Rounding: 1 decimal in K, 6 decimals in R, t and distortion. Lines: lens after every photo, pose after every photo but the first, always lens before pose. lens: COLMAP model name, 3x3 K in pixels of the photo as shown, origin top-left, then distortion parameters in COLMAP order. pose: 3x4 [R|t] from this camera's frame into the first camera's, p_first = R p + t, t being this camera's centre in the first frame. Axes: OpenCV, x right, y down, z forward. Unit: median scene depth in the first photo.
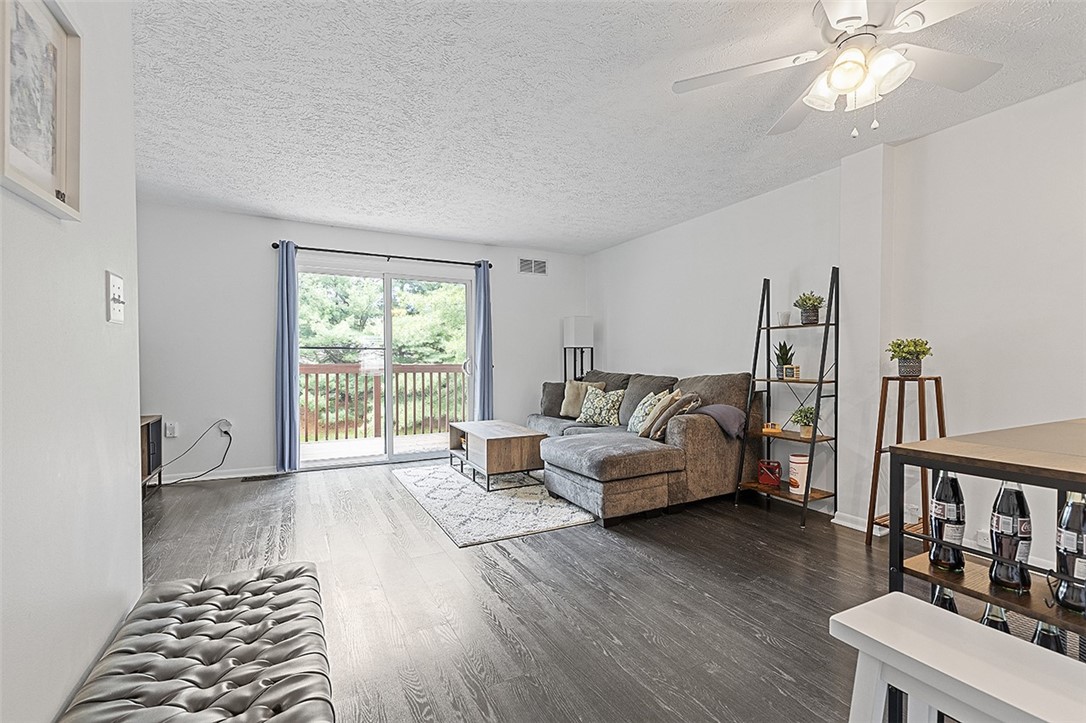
lens RADIAL K [[488.2, 0, 552.8], [0, 488.2, 379.7], [0, 0, 1]] dist [0.003524, -0.000257]
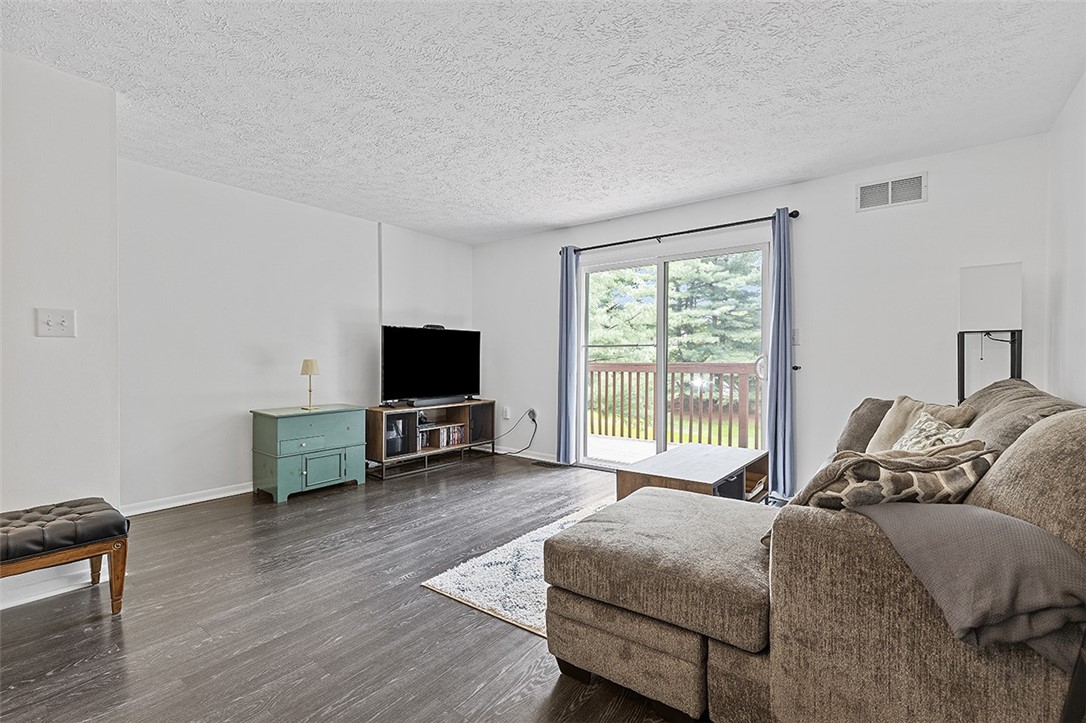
lens RADIAL K [[488.2, 0, 548.1], [0, 488.2, 363.4], [0, 0, 1]] dist [0.003524, -0.000257]
pose [[0.415059, 0.008456, -0.909755, 0.458895], [-0.037475, 0.999267, -0.007809, -0.020928], [0.909022, 0.037334, 0.415072, 0.600077]]
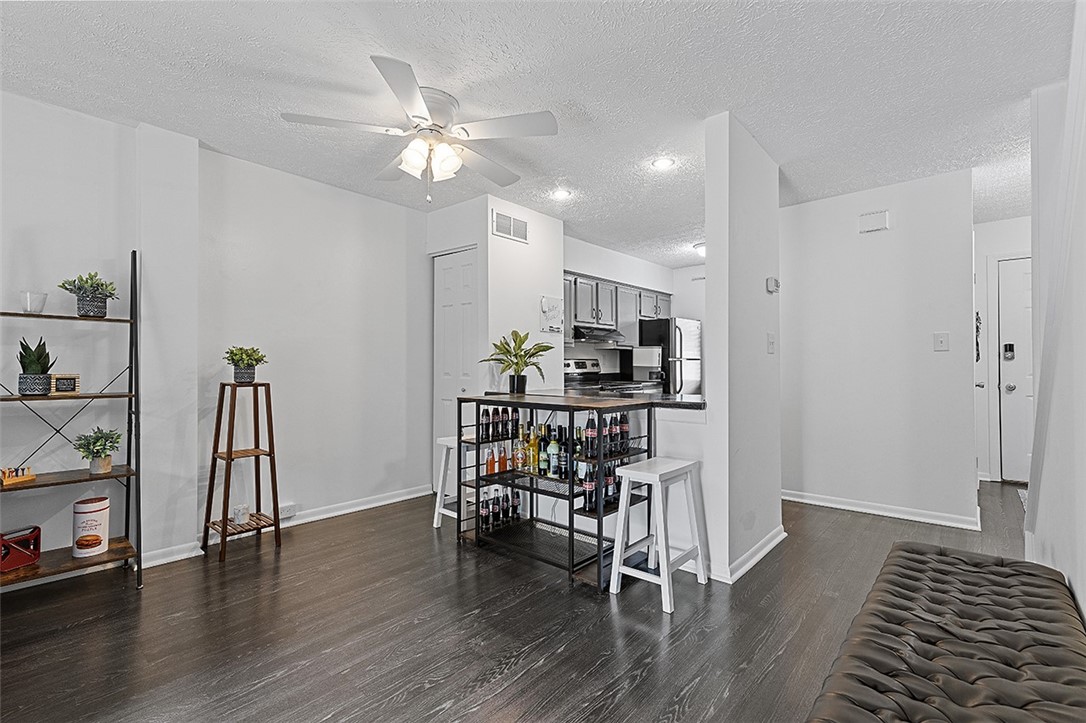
lens RADIAL K [[488.2, 0, 541.3], [0, 488.2, 364.6], [0, 0, 1]] dist [0.003524, -0.000257]
pose [[-0.348034, 0.008036, 0.937448, -0.335685], [0.036487, 0.999322, 0.004980, -0.019217], [-0.936772, 0.035938, -0.348091, 0.531705]]
